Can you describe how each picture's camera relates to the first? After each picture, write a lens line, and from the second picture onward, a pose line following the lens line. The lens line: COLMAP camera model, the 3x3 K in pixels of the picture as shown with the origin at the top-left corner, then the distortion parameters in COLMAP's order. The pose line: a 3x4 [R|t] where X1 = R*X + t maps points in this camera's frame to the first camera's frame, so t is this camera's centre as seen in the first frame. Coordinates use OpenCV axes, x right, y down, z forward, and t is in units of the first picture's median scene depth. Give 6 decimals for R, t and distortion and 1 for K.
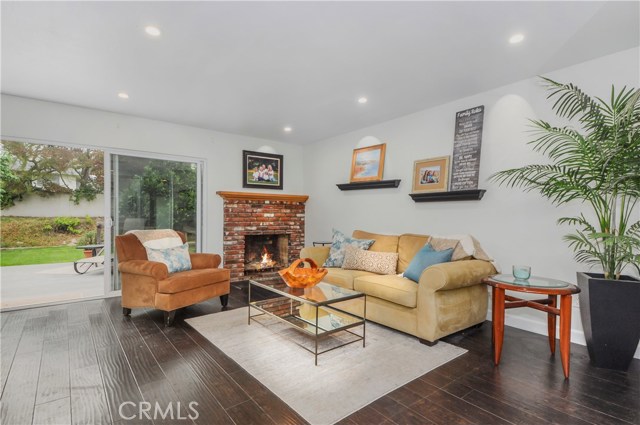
lens RADIAL K [[312.2, 0, 320.0], [0, 312.2, 212.5], [0, 0, 1]] dist [0.001364, 0.000067]
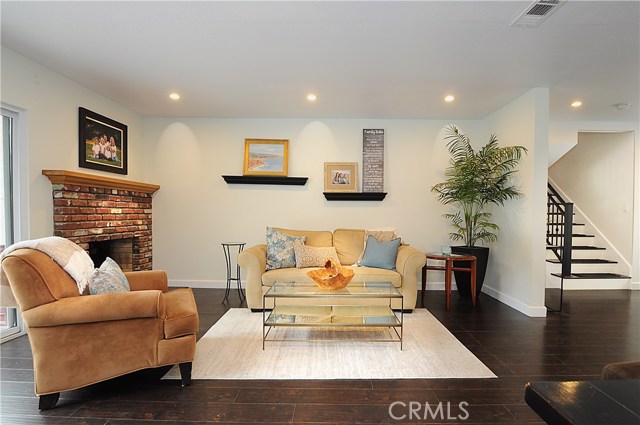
lens RADIAL K [[320.5, 0, 353.2], [0, 320.5, 204.8], [0, 0, 1]] dist [-0.000213, 0.000051]
pose [[0.626319, 0.018613, 0.779344, -0.402271], [-0.011643, 0.999827, -0.014523, -0.000818], [-0.779480, 0.000022, 0.626427, 0.167886]]
